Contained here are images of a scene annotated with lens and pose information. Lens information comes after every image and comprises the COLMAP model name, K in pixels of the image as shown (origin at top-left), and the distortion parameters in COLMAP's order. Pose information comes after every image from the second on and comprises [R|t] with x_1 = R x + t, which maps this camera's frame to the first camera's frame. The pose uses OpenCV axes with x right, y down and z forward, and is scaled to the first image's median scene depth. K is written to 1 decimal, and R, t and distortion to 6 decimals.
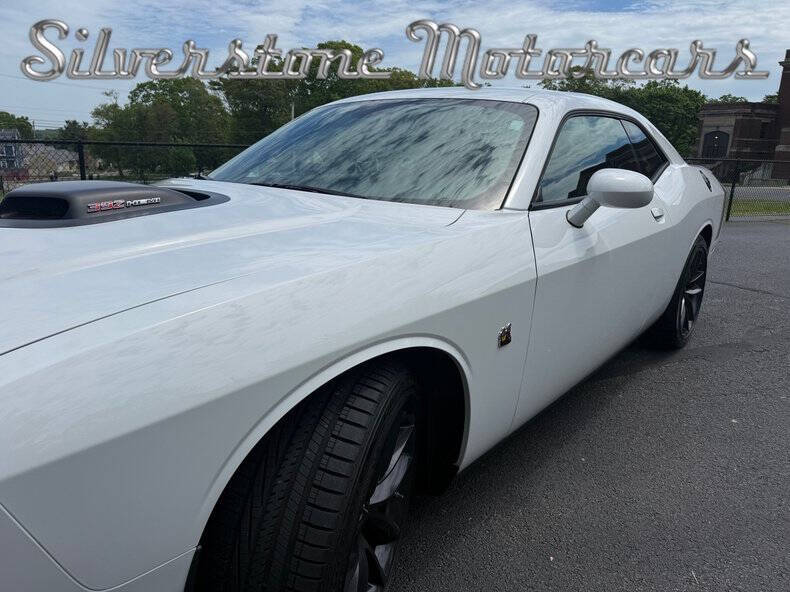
lens RADIAL K [[564.2, 0, 396.2], [0, 564.2, 291.2], [0, 0, 1]] dist [0.028104, -0.022138]
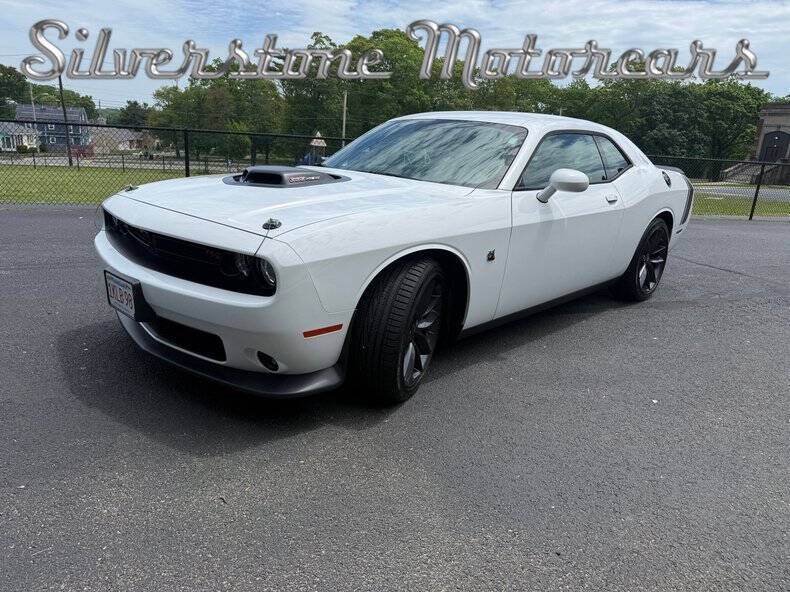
lens RADIAL K [[561.6, 0, 375.8], [0, 561.6, 297.2], [0, 0, 1]] dist [0.074963, -0.099511]
pose [[0.992779, 0.059244, -0.104304, 0.005442], [-0.056167, 0.997902, 0.032201, 0.092335], [0.105993, -0.026110, 0.994024, -0.483860]]
